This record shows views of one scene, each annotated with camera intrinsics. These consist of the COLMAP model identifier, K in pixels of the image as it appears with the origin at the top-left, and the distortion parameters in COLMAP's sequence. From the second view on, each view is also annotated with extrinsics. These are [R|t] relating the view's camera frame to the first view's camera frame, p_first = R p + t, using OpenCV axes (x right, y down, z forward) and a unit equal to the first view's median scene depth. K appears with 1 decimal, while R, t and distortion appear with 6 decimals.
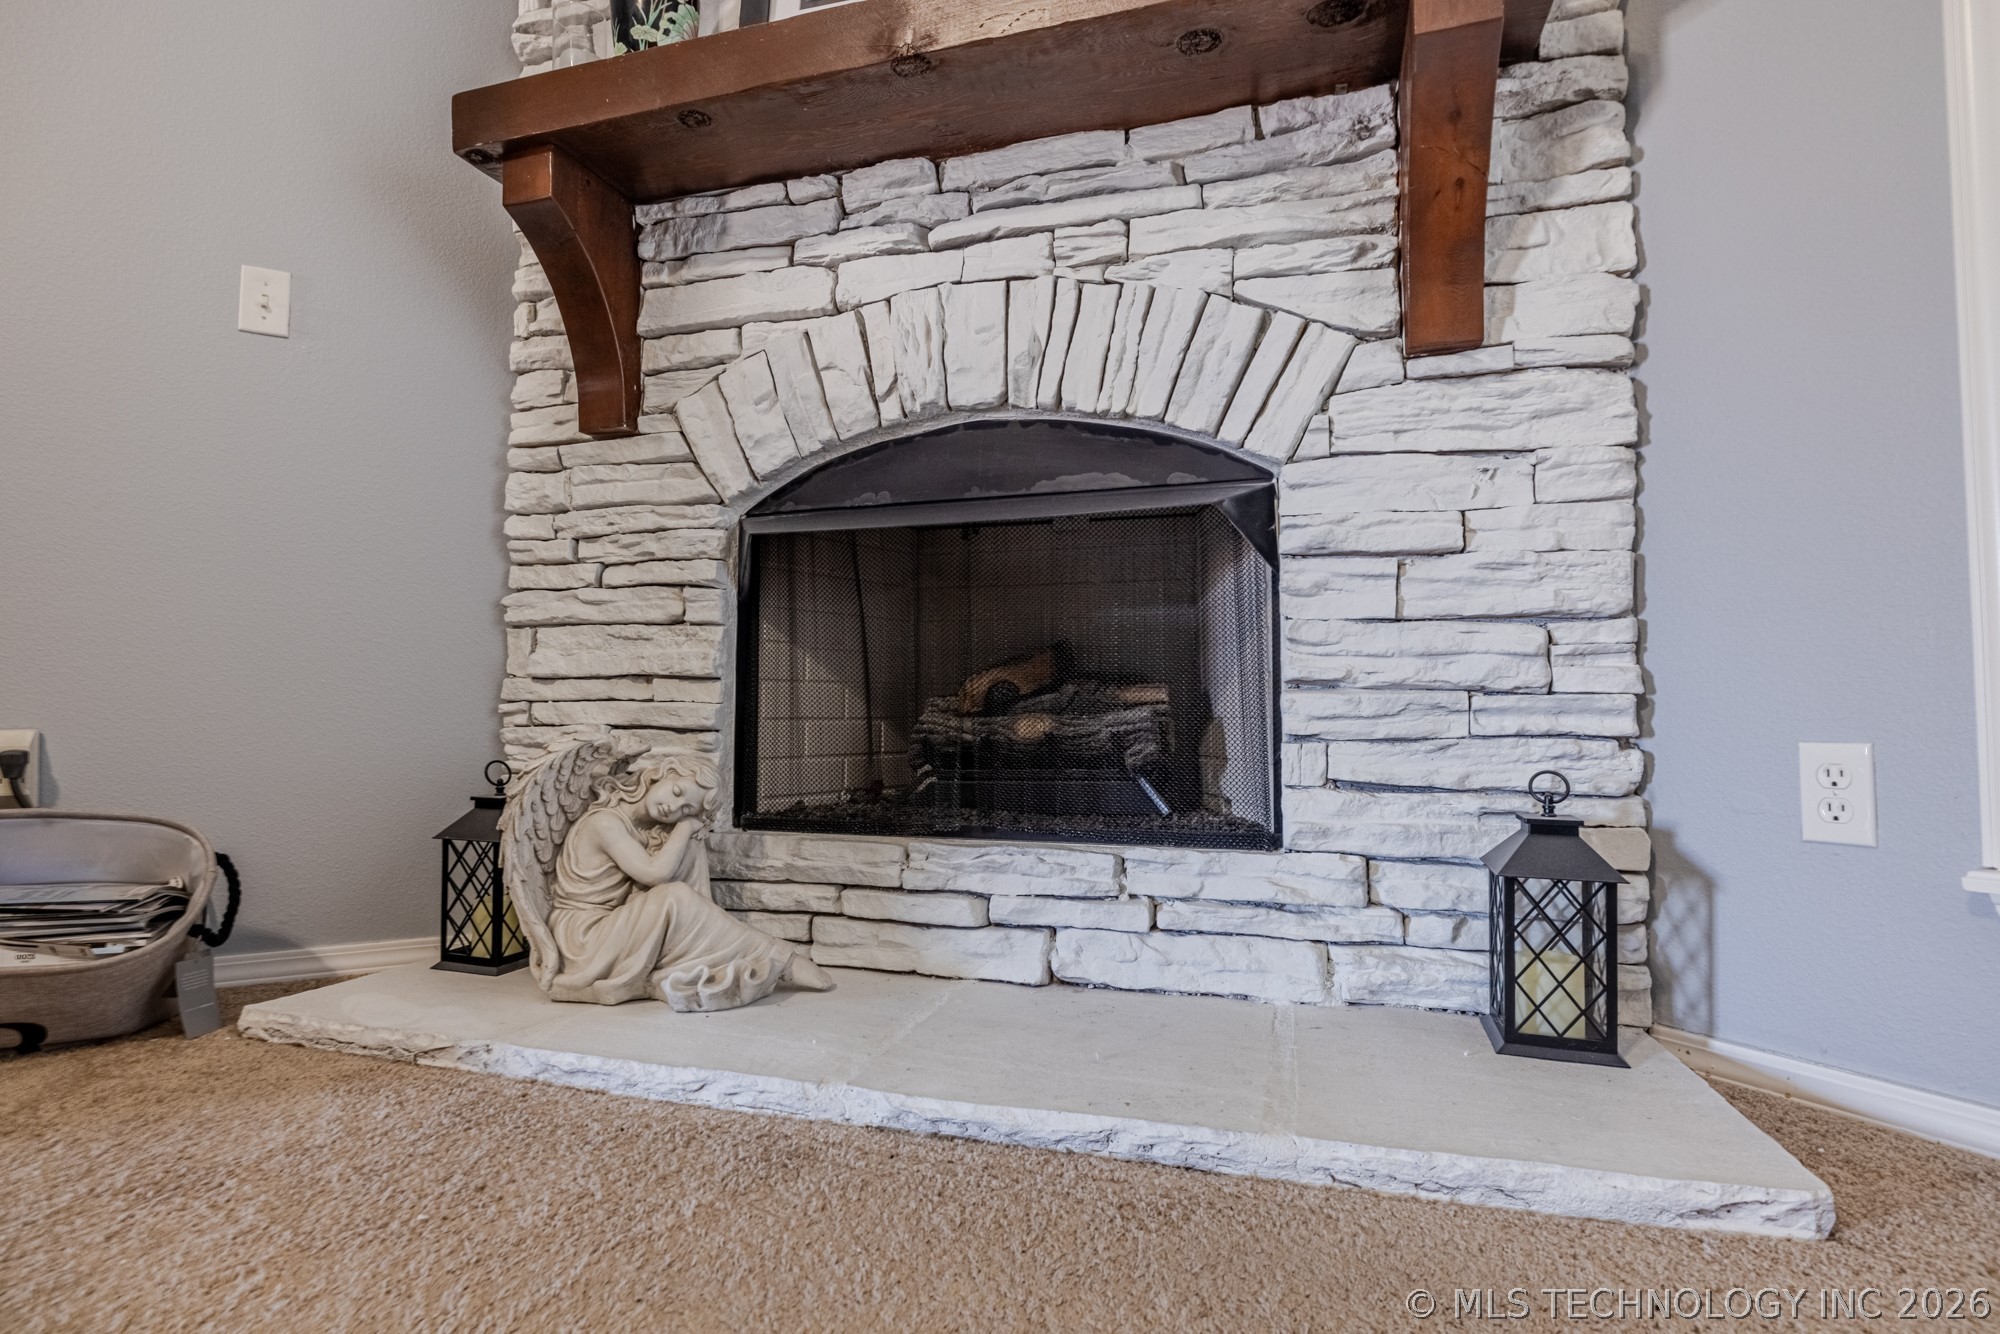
lens RADIAL K [[998.1, 0, 998.9], [0, 998.1, 673.3], [0, 0, 1]] dist [-0.008031, -0.000033]
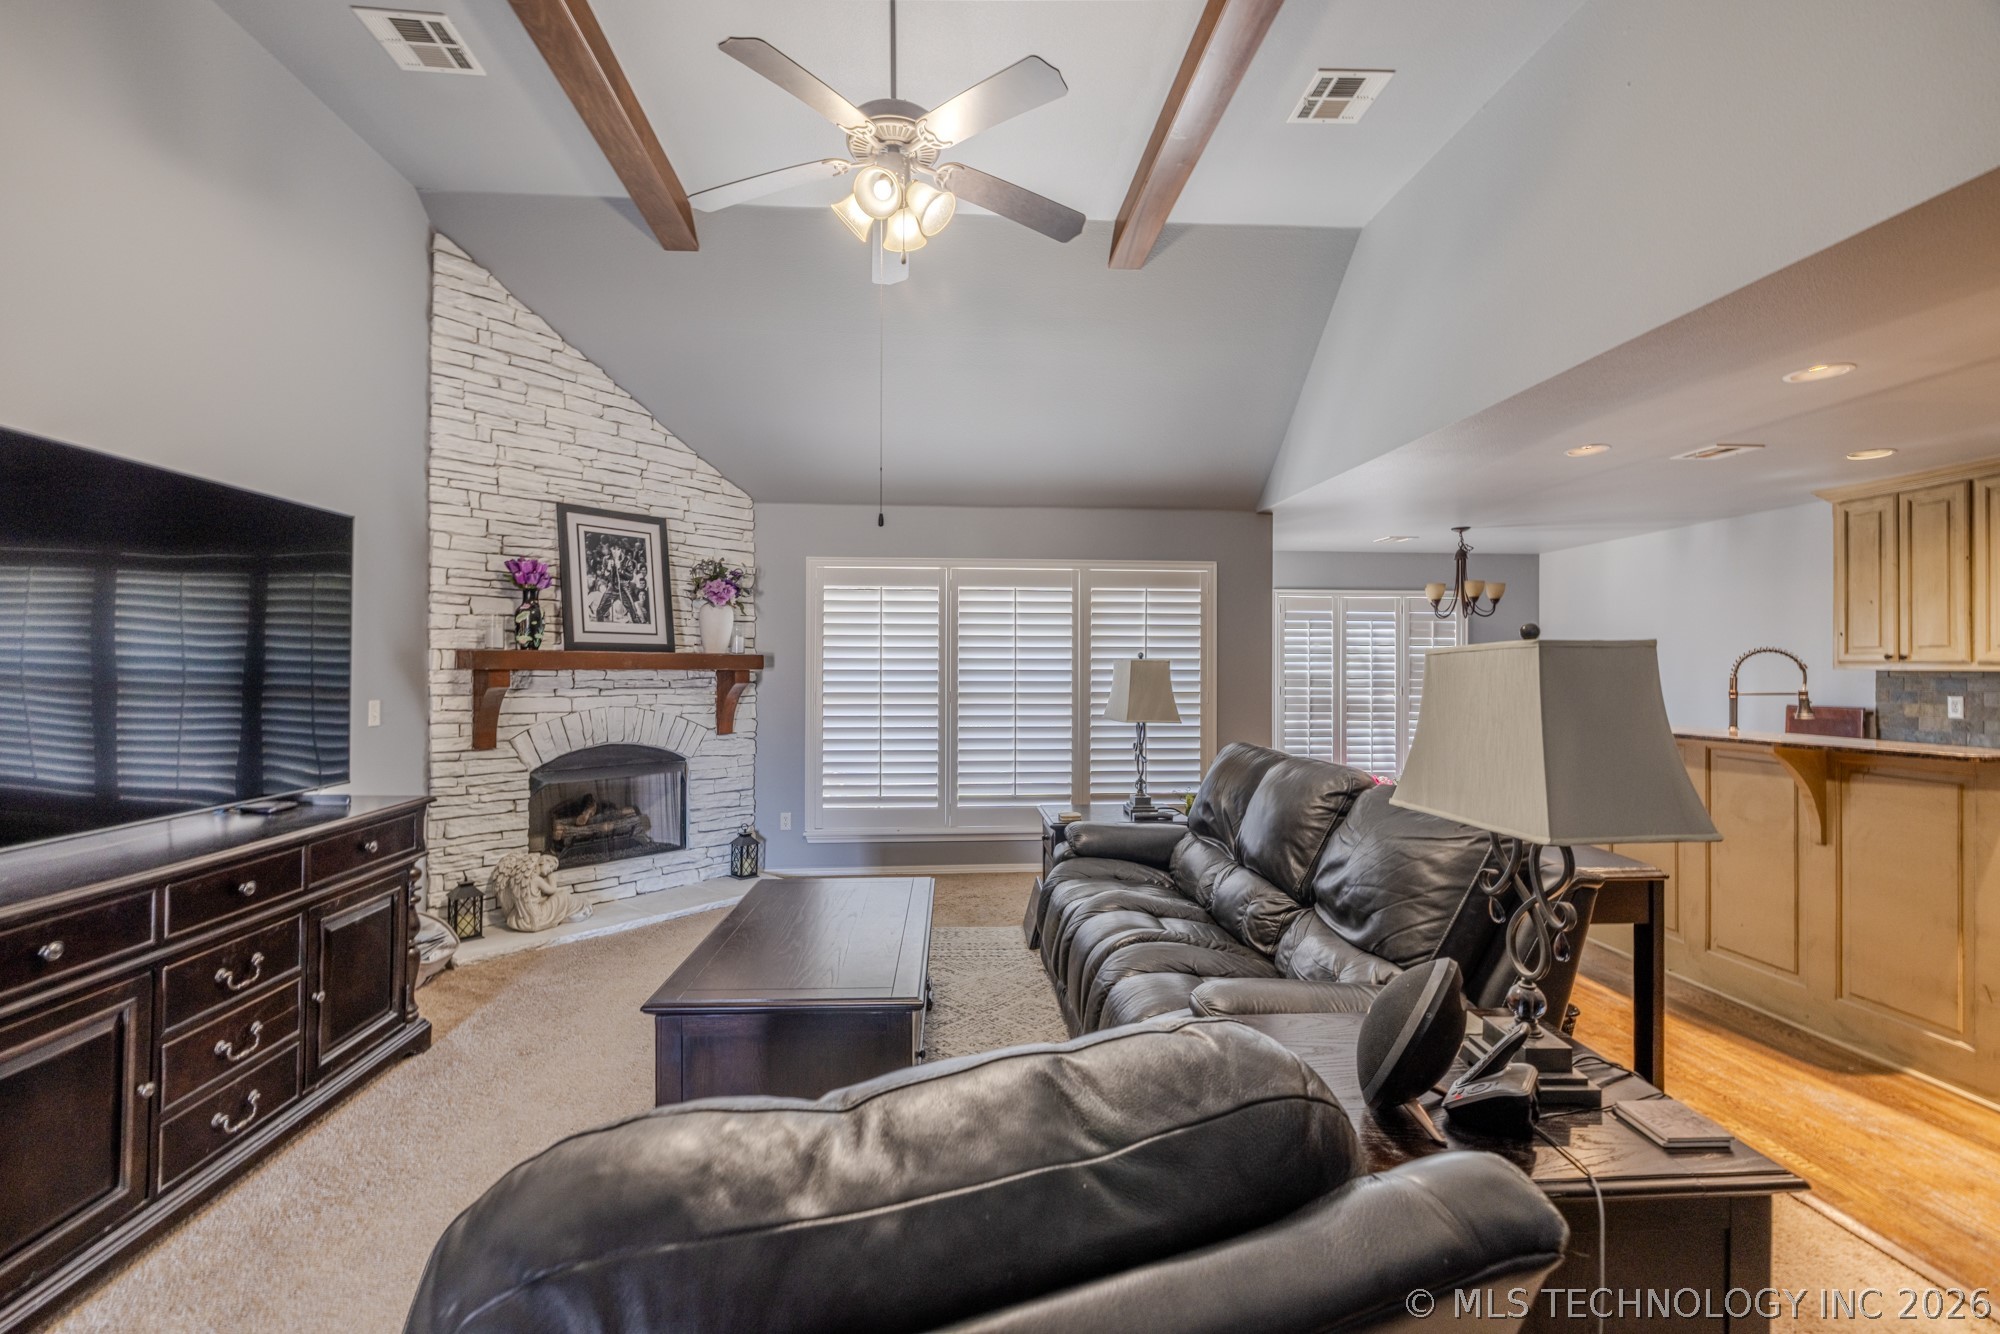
lens RADIAL K [[843.1, 0, 989.5], [0, 843.1, 665.0], [0, 0, 1]] dist [0.001368, 0.001049]
pose [[0.413331, 0.006784, 0.910556, -2.431421], [-0.042139, 0.999043, 0.011685, -0.693637], [-0.909605, -0.043200, 0.413221, -1.599628]]
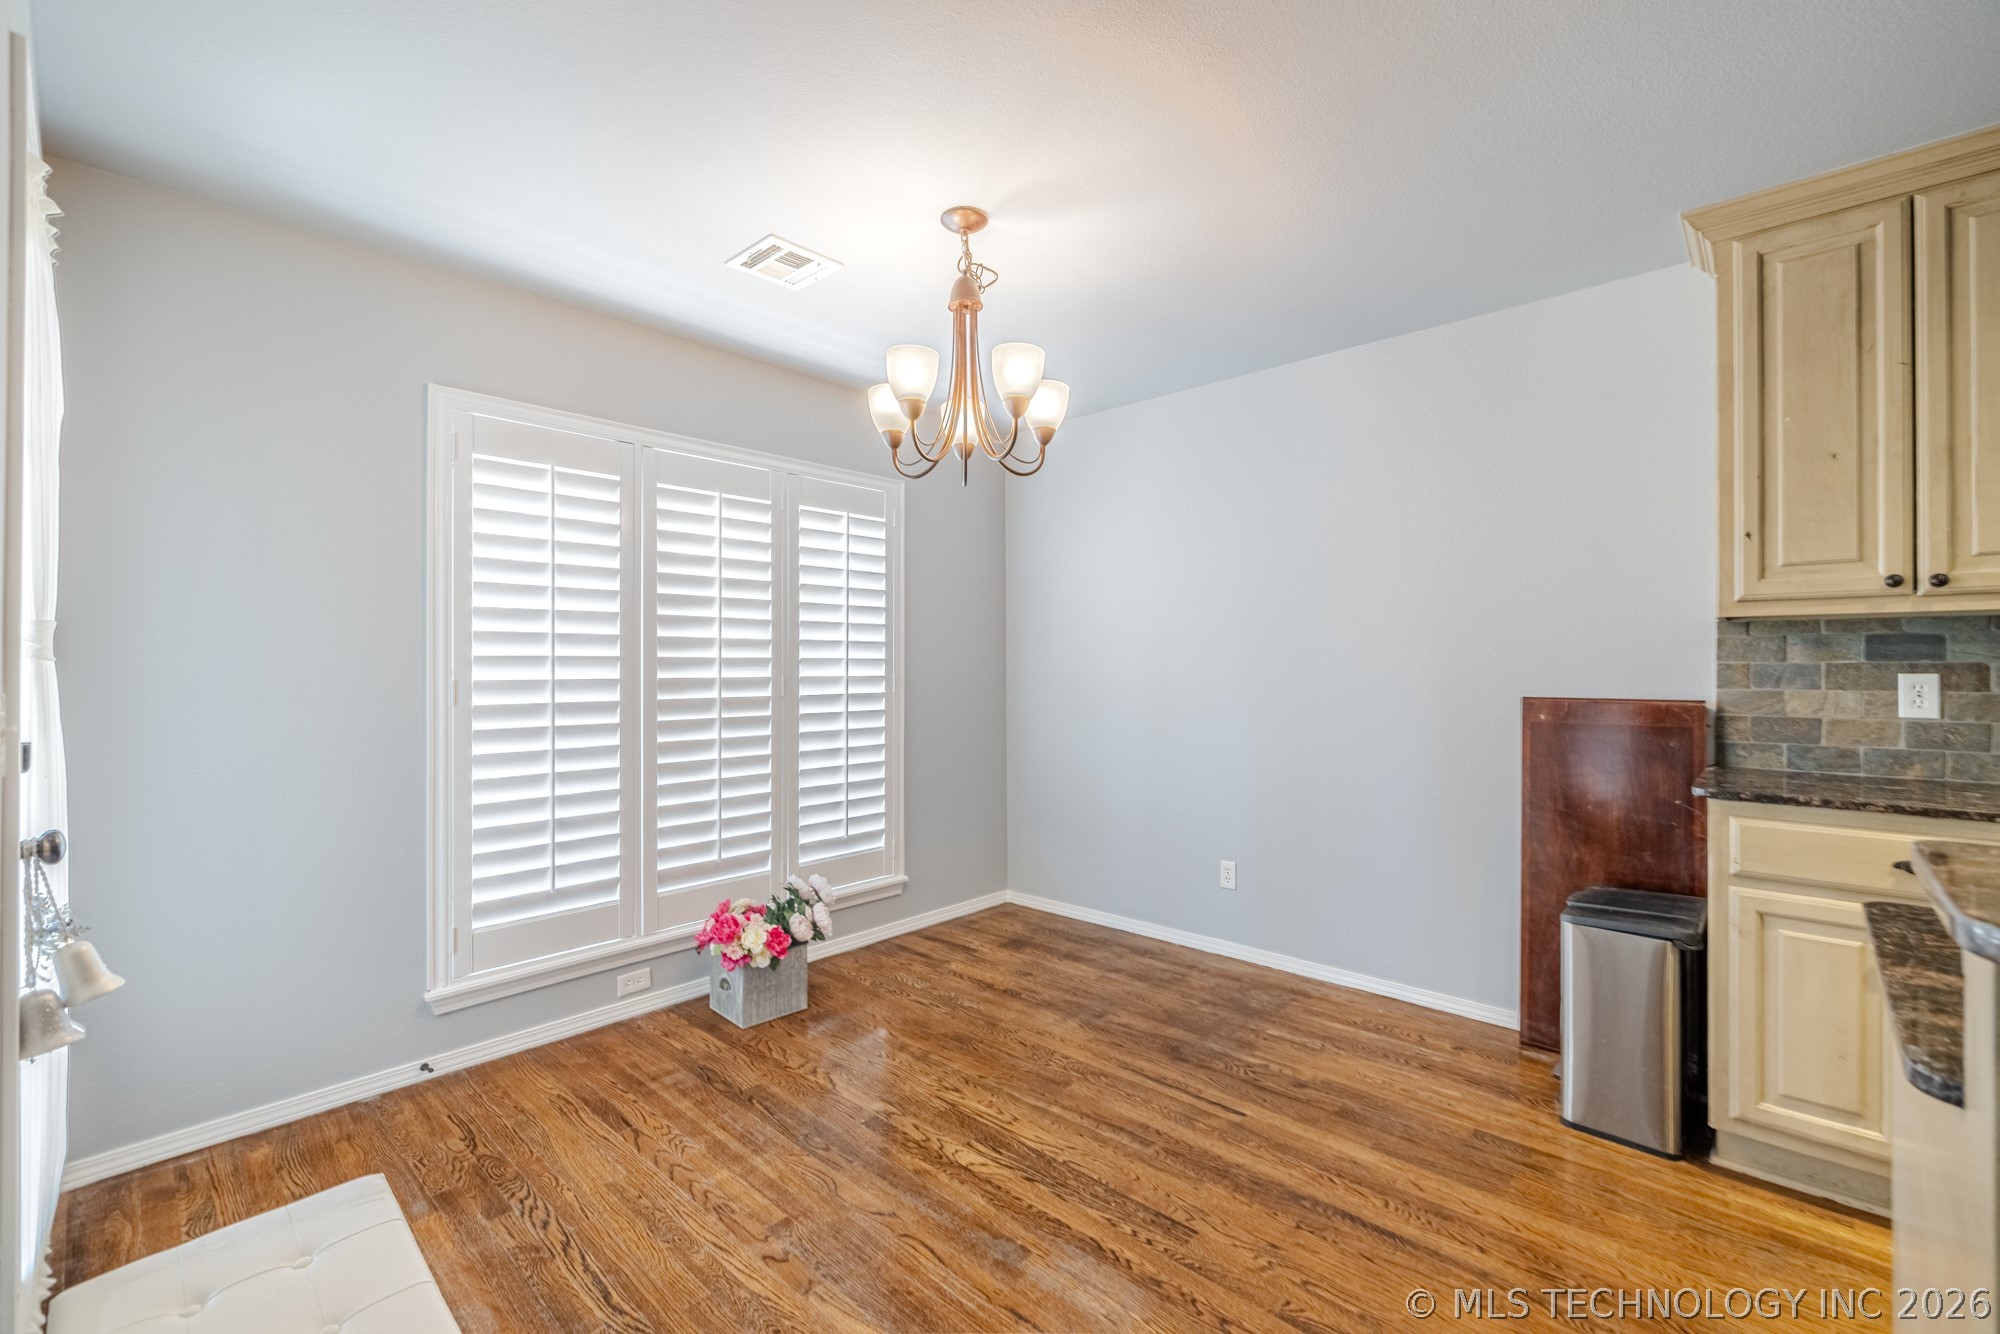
lens RADIAL K [[843.1, 0, 1001.0], [0, 843.1, 658.8], [0, 0, 1]] dist [0.001368, 0.001049]
pose [[-0.316306, 0.008106, 0.948623, 1.072018], [-0.038002, 0.999053, -0.021208, -0.622634], [-0.947896, -0.042758, -0.315698, -1.594061]]
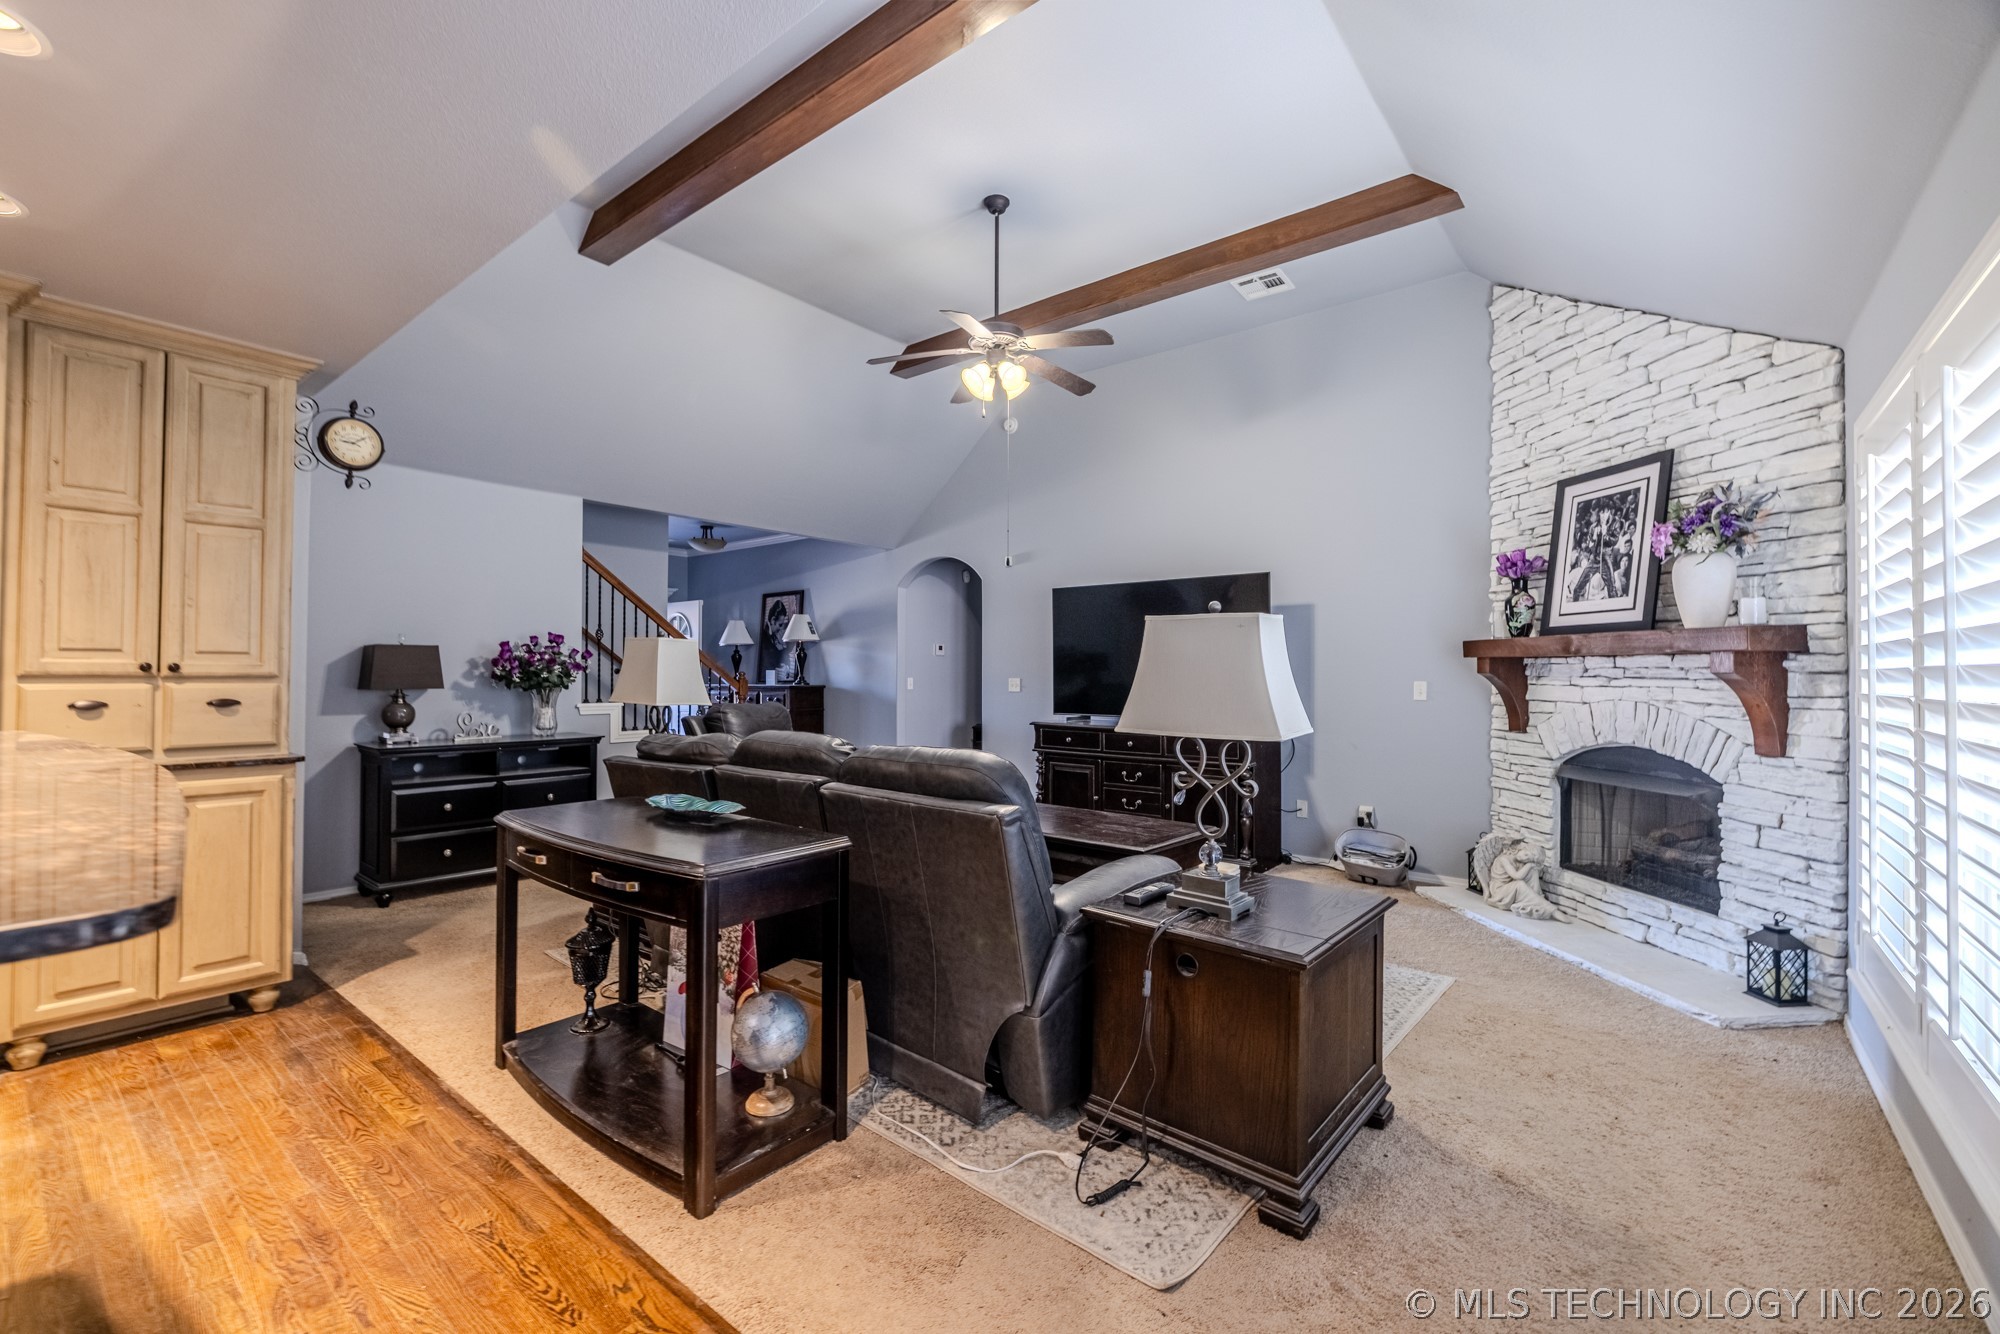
lens RADIAL K [[843.1, 0, 987.7], [0, 843.1, 666.9], [0, 0, 1]] dist [0.001368, 0.001049]
pose [[0.378436, -0.001997, -0.925625, 1.713791], [0.032819, 0.999398, 0.011262, -0.636156], [0.925045, -0.034640, 0.378274, -1.834830]]
